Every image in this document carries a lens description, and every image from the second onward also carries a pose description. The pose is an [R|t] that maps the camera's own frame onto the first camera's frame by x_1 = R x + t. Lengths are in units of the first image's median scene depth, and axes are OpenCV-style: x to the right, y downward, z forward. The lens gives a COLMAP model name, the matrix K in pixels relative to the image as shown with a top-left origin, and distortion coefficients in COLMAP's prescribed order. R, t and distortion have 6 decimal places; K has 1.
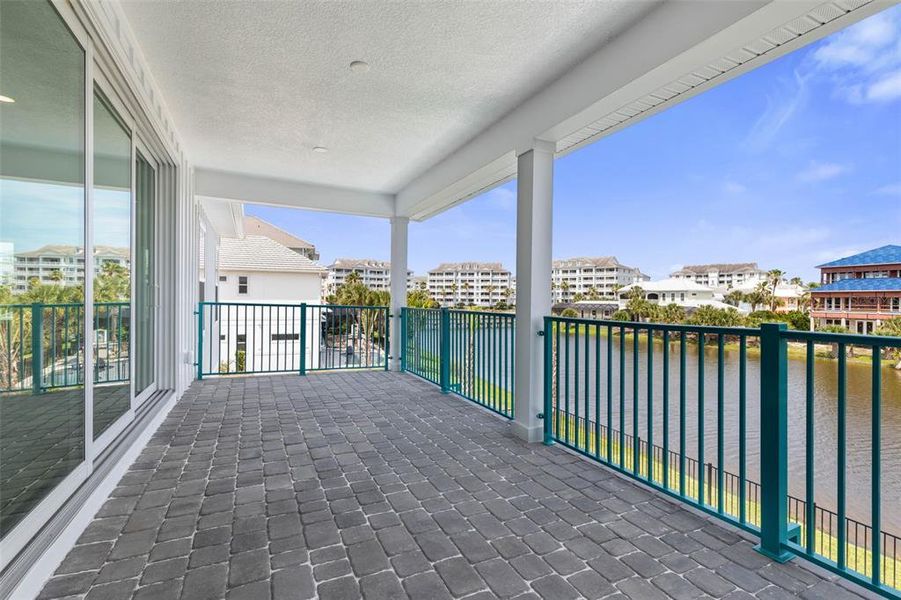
lens RADIAL K [[402.4, 0, 451.4], [0, 402.4, 302.3], [0, 0, 1]] dist [0.010458, -0.003250]
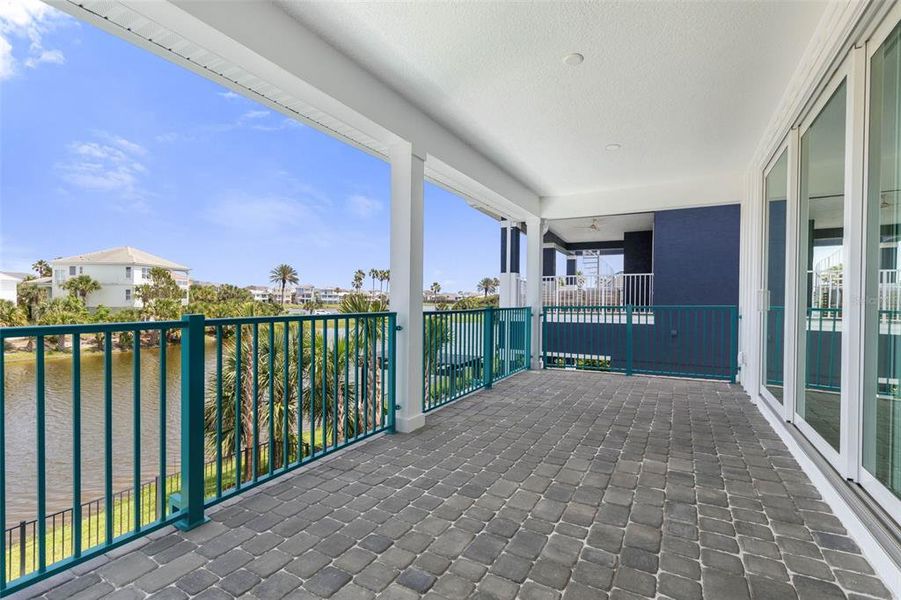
lens RADIAL K [[402.4, 0, 463.0], [0, 402.4, 301.9], [0, 0, 1]] dist [0.010458, -0.003250]
pose [[-0.578045, -0.022135, 0.815704, -0.873215], [-0.013829, 0.999754, 0.017329, -0.012830], [-0.815887, -0.001263, -0.578209, 1.775146]]
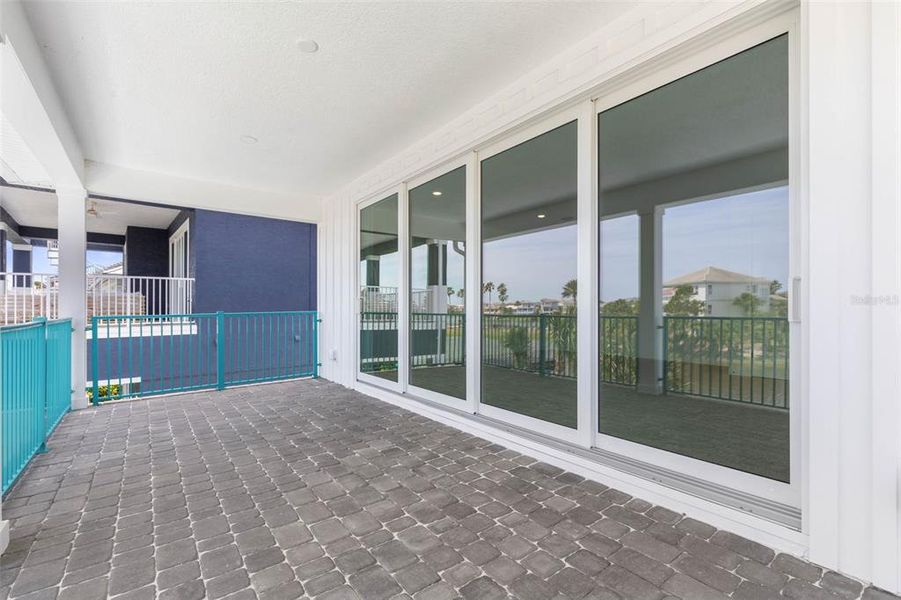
lens RADIAL K [[402.4, 0, 455.1], [0, 402.4, 306.2], [0, 0, 1]] dist [0.010458, -0.003250]
pose [[-0.980158, -0.011013, -0.197910, -0.378138], [-0.009730, 0.999925, -0.007455, 0.001077], [0.197977, -0.005381, -0.980192, 1.953438]]
